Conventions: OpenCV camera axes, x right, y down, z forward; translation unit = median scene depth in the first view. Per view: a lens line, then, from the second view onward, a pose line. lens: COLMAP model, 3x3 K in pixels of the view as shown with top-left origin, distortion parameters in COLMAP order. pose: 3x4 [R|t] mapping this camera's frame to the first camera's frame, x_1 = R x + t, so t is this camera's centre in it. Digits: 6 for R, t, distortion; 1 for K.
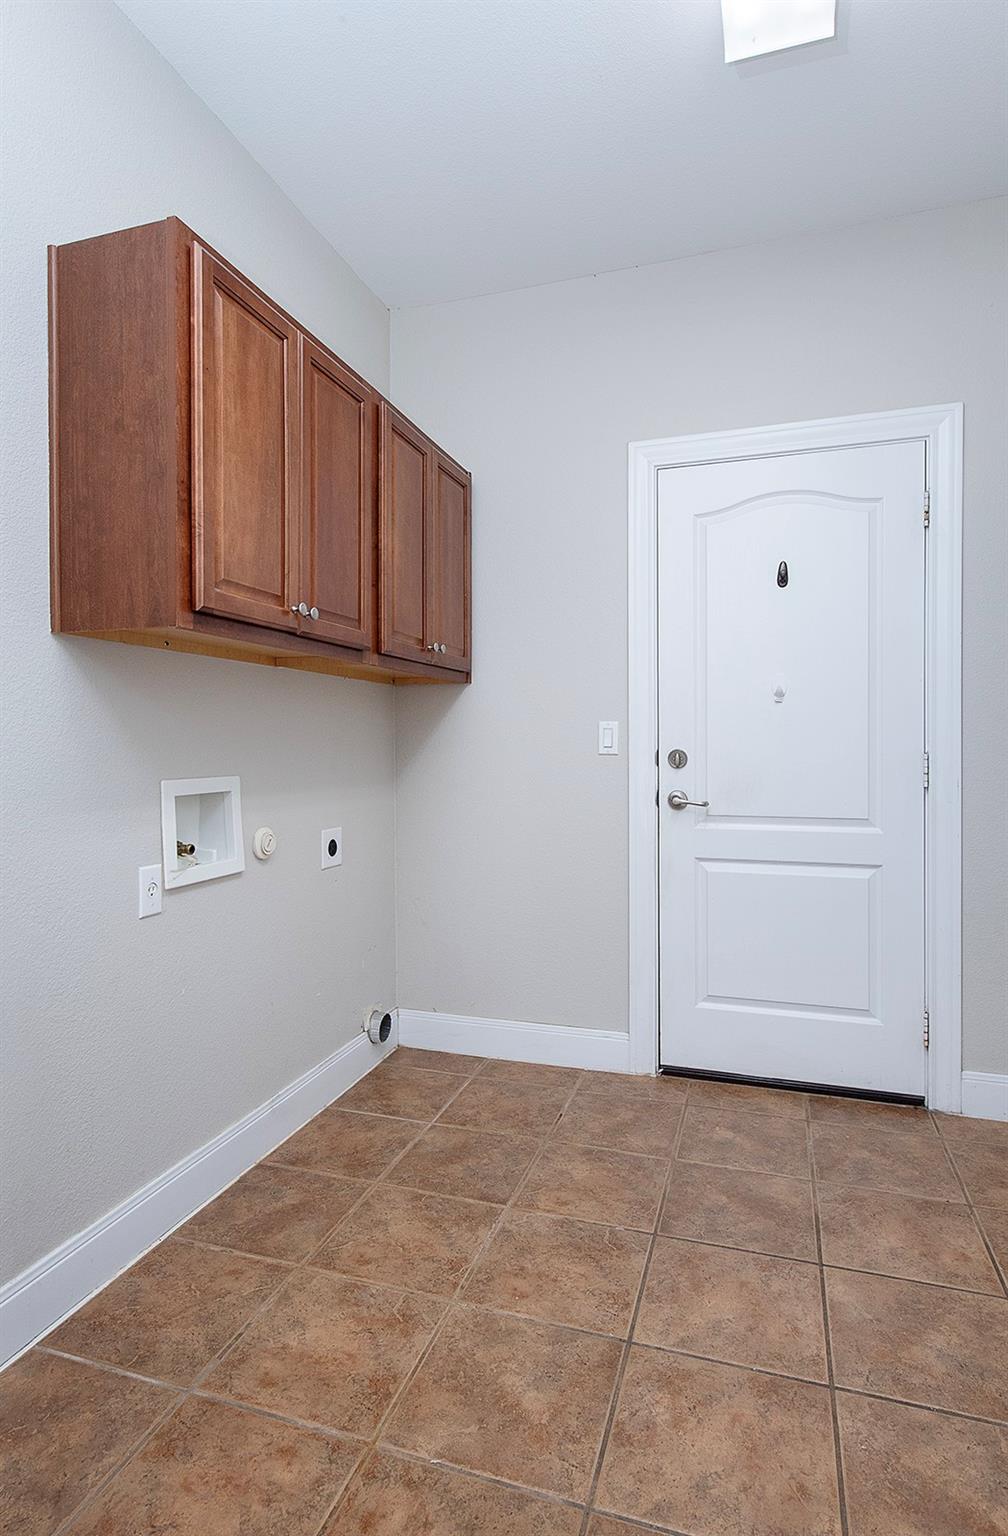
lens RADIAL K [[827.5, 0, 493.6], [0, 827.5, 764.0], [0, 0, 1]] dist [-0.013787, 0.001027]
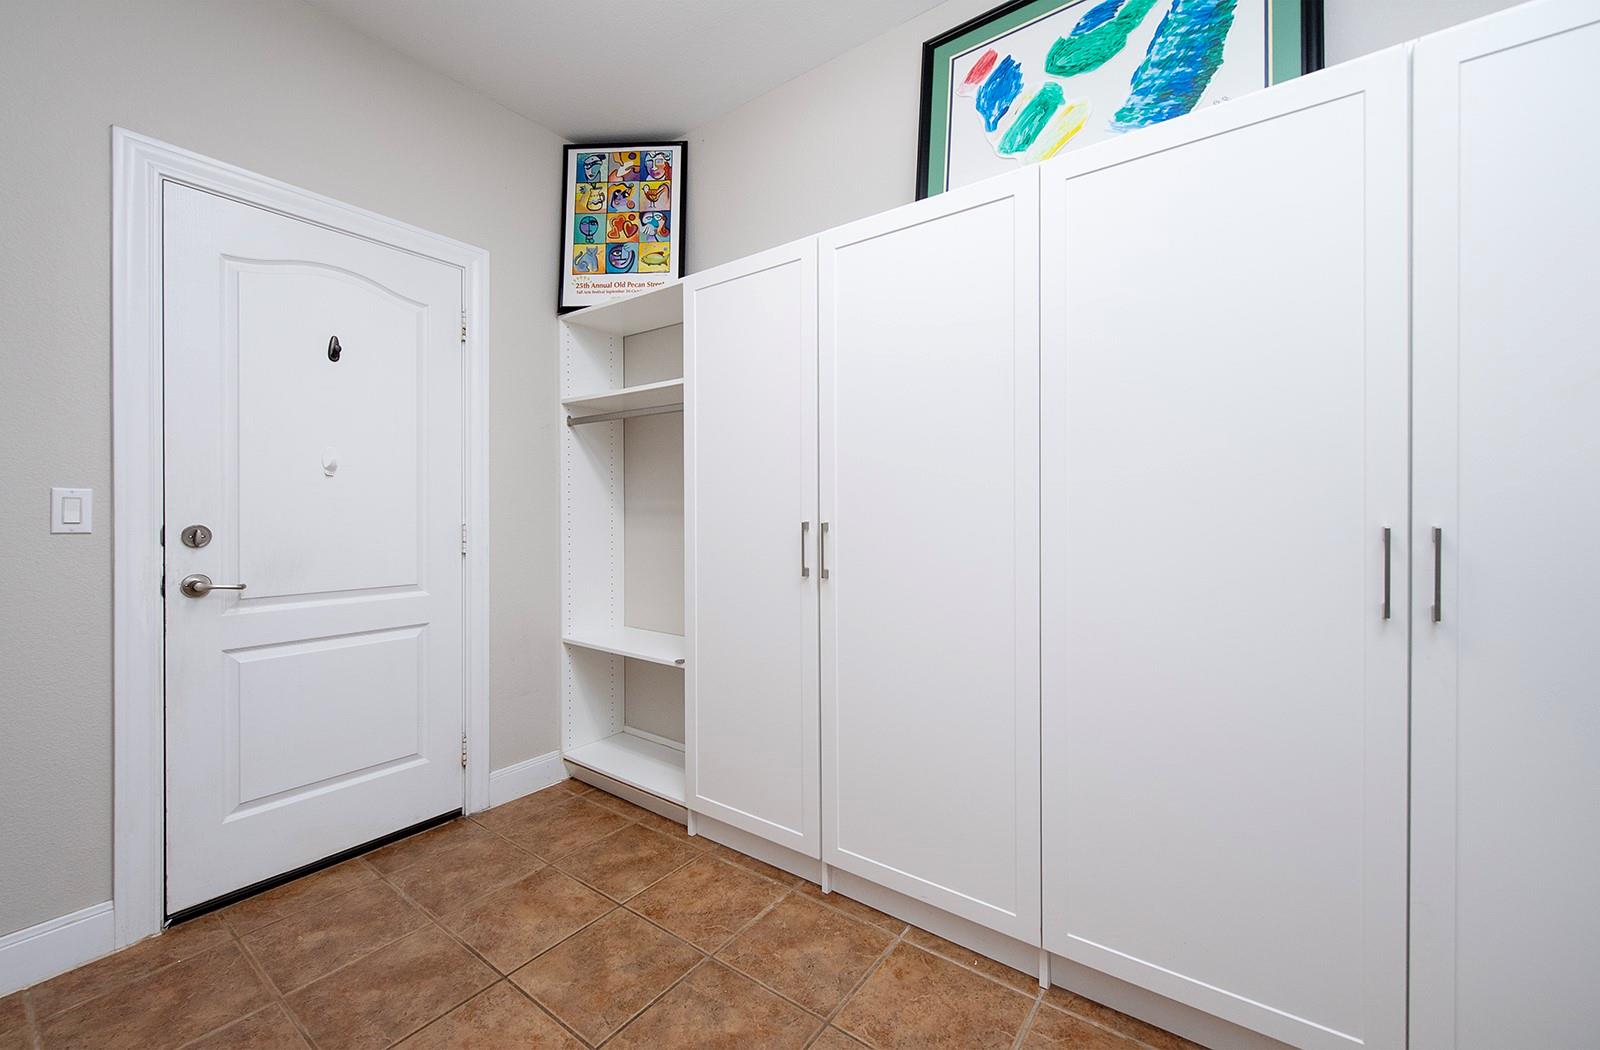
lens RADIAL K [[640.0, 0, 788.3], [0, 640.0, 520.2], [0, 0, 1]] dist [-0.001686, -0.001248]
pose [[0.295472, -0.010422, 0.955294, -0.248984], [0.022211, 0.999745, 0.004037, -0.013853], [-0.955093, 0.020025, 0.295628, 0.270467]]
